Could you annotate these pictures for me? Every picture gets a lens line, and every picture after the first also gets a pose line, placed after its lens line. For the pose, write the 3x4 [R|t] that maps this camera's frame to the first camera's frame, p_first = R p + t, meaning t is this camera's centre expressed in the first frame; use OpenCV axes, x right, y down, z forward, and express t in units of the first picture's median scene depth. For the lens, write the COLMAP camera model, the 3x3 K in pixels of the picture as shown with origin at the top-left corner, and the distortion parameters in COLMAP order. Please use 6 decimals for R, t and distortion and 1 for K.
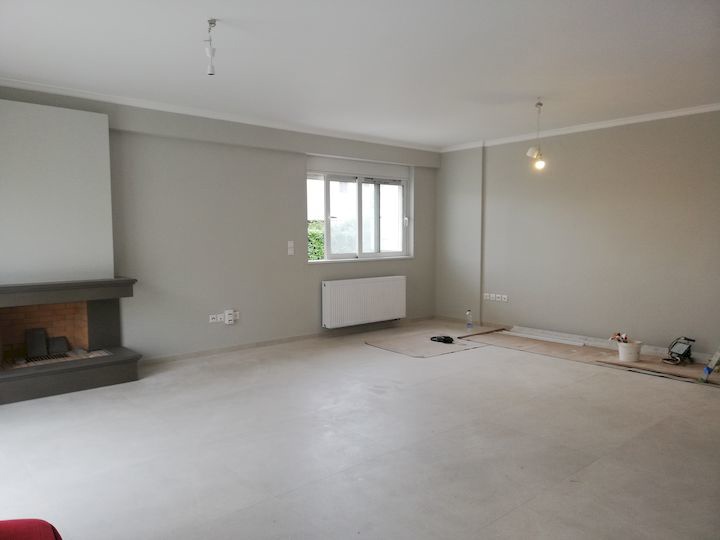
lens RADIAL K [[534.5, 0, 356.6], [0, 534.5, 271.7], [0, 0, 1]] dist [0.083441, -0.120599]
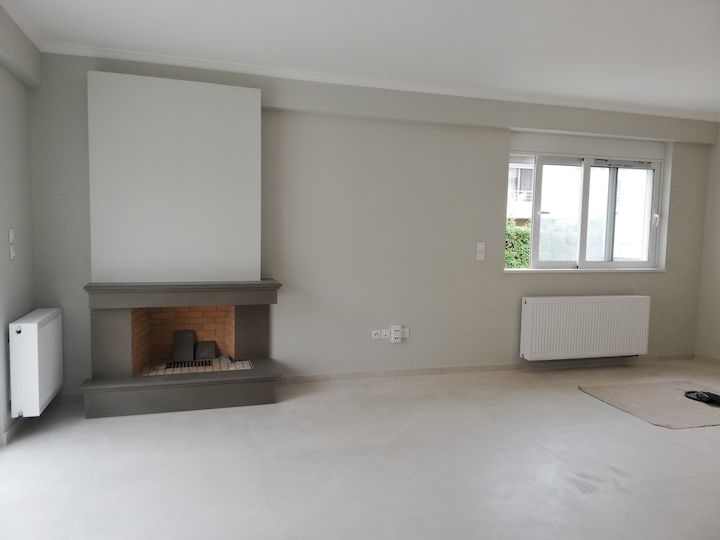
lens RADIAL K [[534.5, 0, 356.6], [0, 534.5, 271.7], [0, 0, 1]] dist [0.083441, -0.120599]
pose [[0.912625, 0.052864, -0.405365, 0.029926], [-0.051386, 0.998573, 0.014536, -0.017340], [0.405555, 0.007564, 0.914039, 0.215684]]
